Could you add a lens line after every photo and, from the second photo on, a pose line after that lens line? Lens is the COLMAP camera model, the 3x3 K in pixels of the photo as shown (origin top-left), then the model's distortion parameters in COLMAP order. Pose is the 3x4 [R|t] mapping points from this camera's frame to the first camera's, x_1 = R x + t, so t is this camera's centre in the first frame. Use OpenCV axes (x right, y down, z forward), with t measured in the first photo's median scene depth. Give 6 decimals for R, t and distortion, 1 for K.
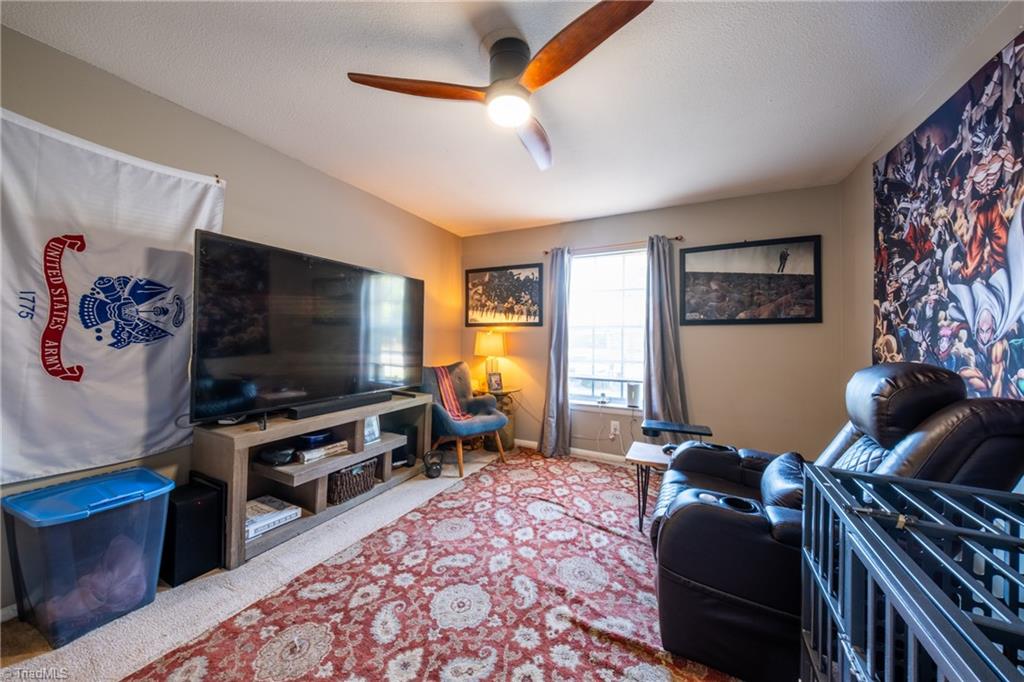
lens RADIAL K [[353.6, 0, 508.1], [0, 353.6, 331.0], [0, 0, 1]] dist [0.040172, -0.021511]
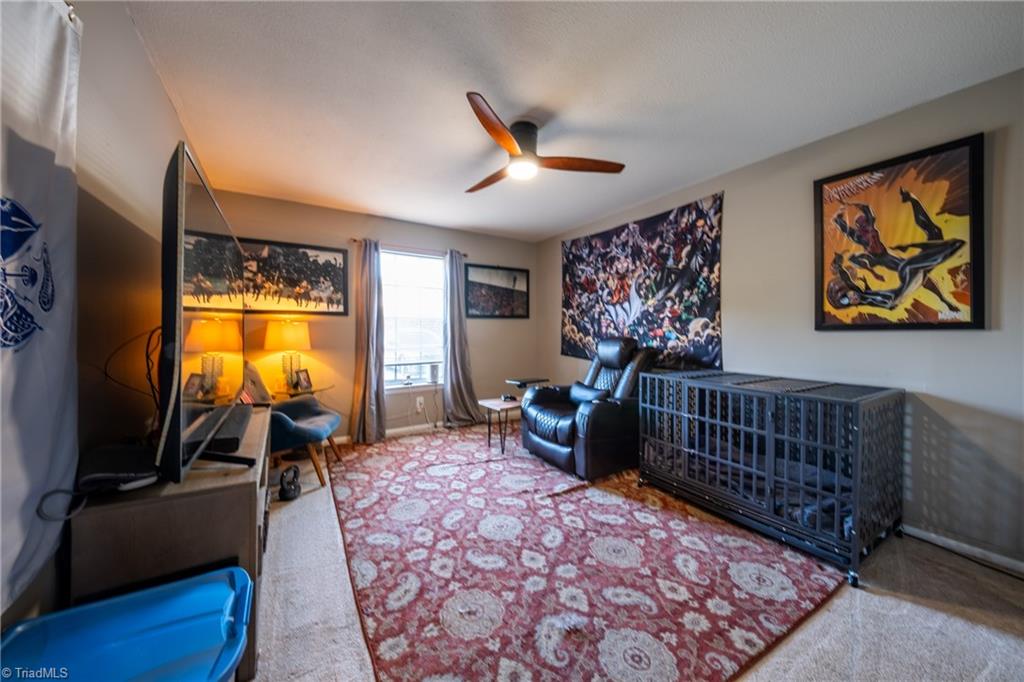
lens RADIAL K [[353.6, 0, 508.1], [0, 353.6, 331.0], [0, 0, 1]] dist [0.040172, -0.021511]
pose [[0.513407, -0.011018, 0.858075, -1.033869], [-0.012139, 0.999724, 0.020100, 0.006412], [-0.858059, -0.020735, 0.513132, 0.256817]]
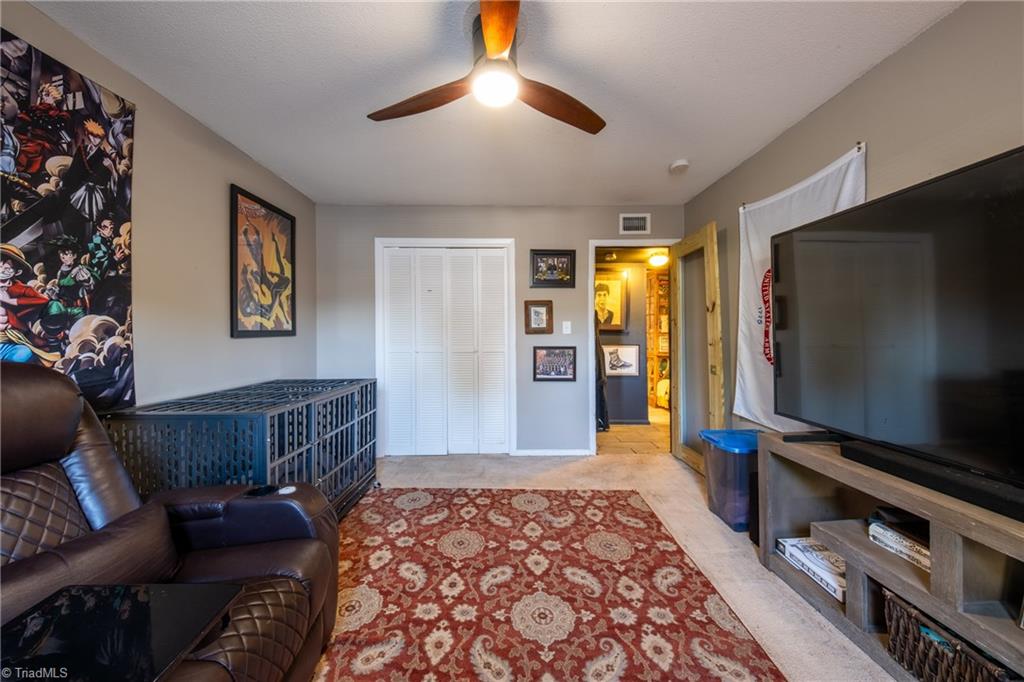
lens RADIAL K [[353.6, 0, 508.1], [0, 353.6, 331.0], [0, 0, 1]] dist [0.040172, -0.021511]
pose [[-0.882317, -0.010818, -0.470531, 0.333909], [0.001978, 0.999642, -0.026694, 0.030913], [0.470652, -0.024483, -0.881979, 1.500518]]
